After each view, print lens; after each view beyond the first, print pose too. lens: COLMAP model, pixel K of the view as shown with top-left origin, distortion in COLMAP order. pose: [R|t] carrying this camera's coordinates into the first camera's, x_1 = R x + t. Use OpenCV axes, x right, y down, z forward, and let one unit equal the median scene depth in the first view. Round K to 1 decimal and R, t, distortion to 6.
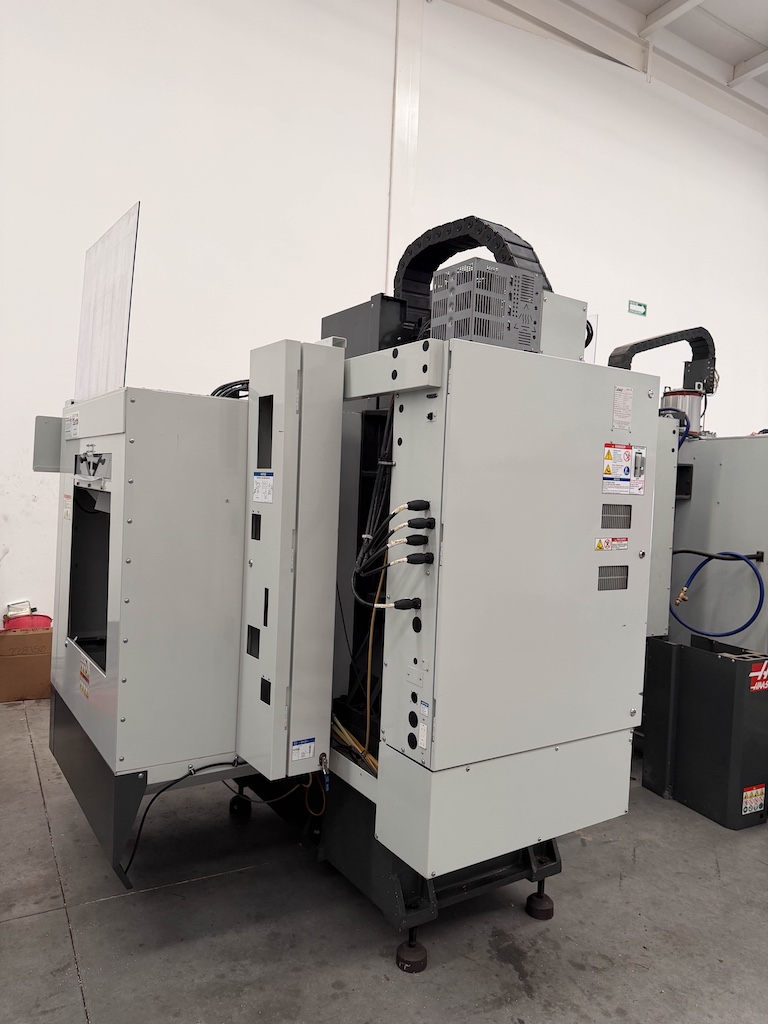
lens RADIAL K [[733.9, 0, 384.0], [0, 733.9, 512.0], [0, 0, 1]] dist [0.005604, -0.016927]
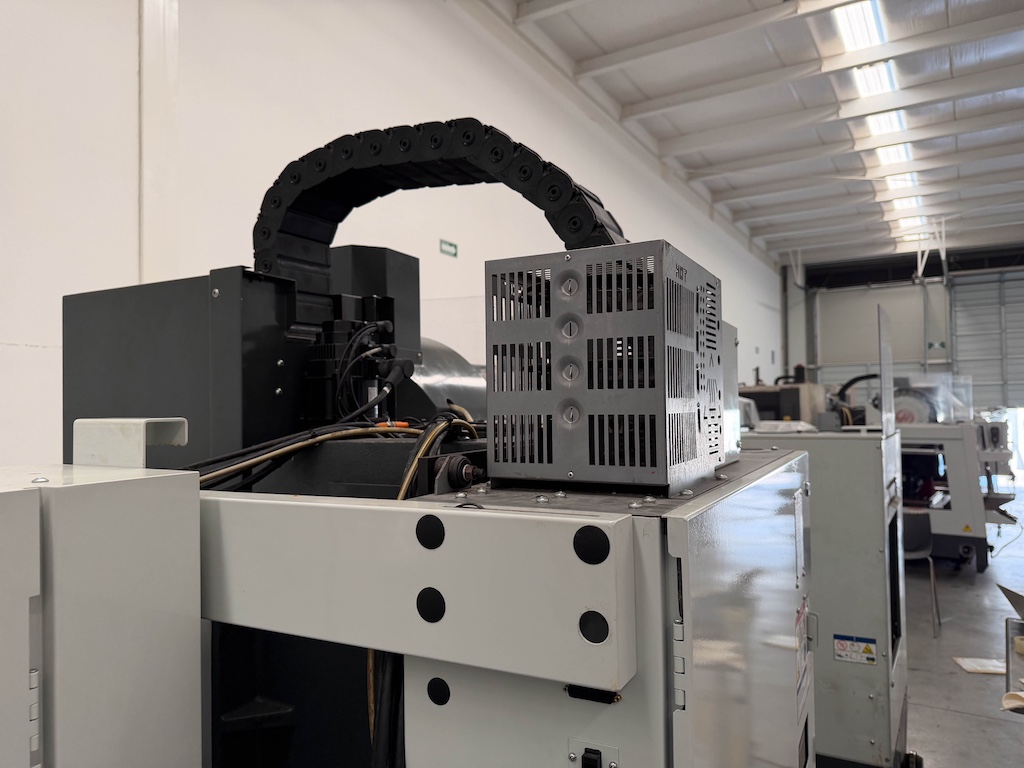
lens RADIAL K [[733.9, 0, 512.0], [0, 733.9, 384.0], [0, 0, 1]] dist [0.005604, -0.016927]
pose [[0.873274, -0.031835, 0.486188, -0.074104], [0.059879, 0.997311, -0.042250, -0.195721], [-0.483536, 0.066008, 0.872832, 0.537632]]
